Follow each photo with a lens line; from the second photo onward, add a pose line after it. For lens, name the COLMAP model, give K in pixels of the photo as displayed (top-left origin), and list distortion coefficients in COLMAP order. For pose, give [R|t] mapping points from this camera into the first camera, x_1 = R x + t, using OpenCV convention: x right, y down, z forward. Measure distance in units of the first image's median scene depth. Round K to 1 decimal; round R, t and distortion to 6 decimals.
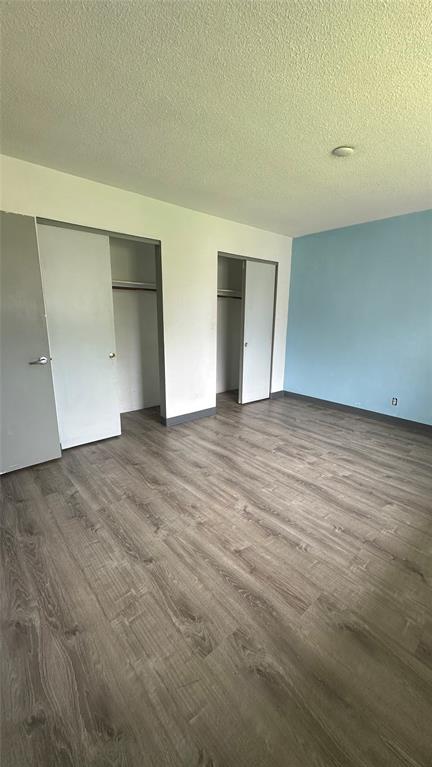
lens RADIAL K [[305.8, 0, 216.0], [0, 305.8, 383.5], [0, 0, 1]] dist [-0.000280, 0.000389]
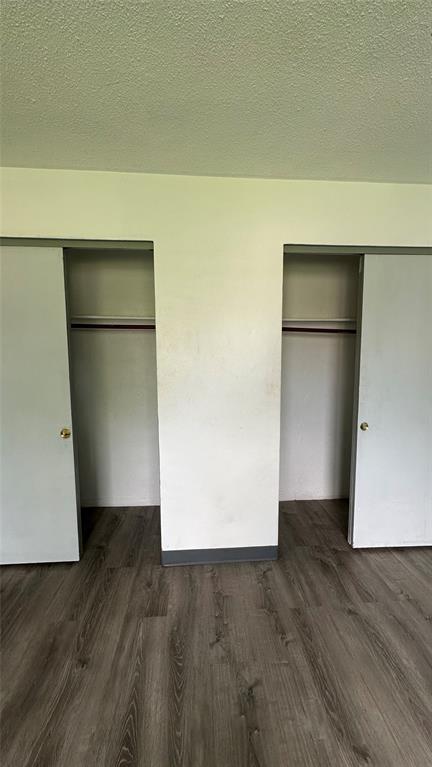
lens RADIAL K [[305.8, 0, 216.0], [0, 305.8, 383.5], [0, 0, 1]] dist [-0.000280, 0.000389]
pose [[0.799975, 0.043147, -0.598479, 0.285148], [-0.122763, 0.988082, -0.092861, -0.176260], [0.587340, 0.147757, 0.795738, 0.695045]]
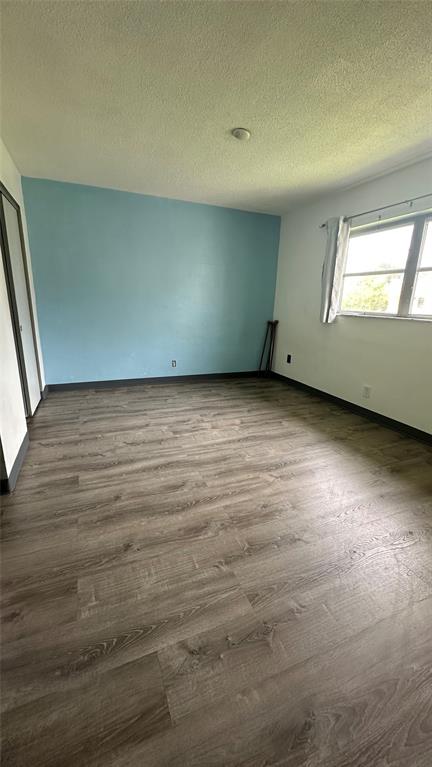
lens RADIAL K [[305.8, 0, 216.0], [0, 305.8, 383.5], [0, 0, 1]] dist [-0.000280, 0.000389]
pose [[0.309226, -0.255937, 0.915902, -0.596272], [0.185458, 0.960843, 0.205881, -0.102153], [-0.932730, 0.106197, 0.344583, 0.567499]]
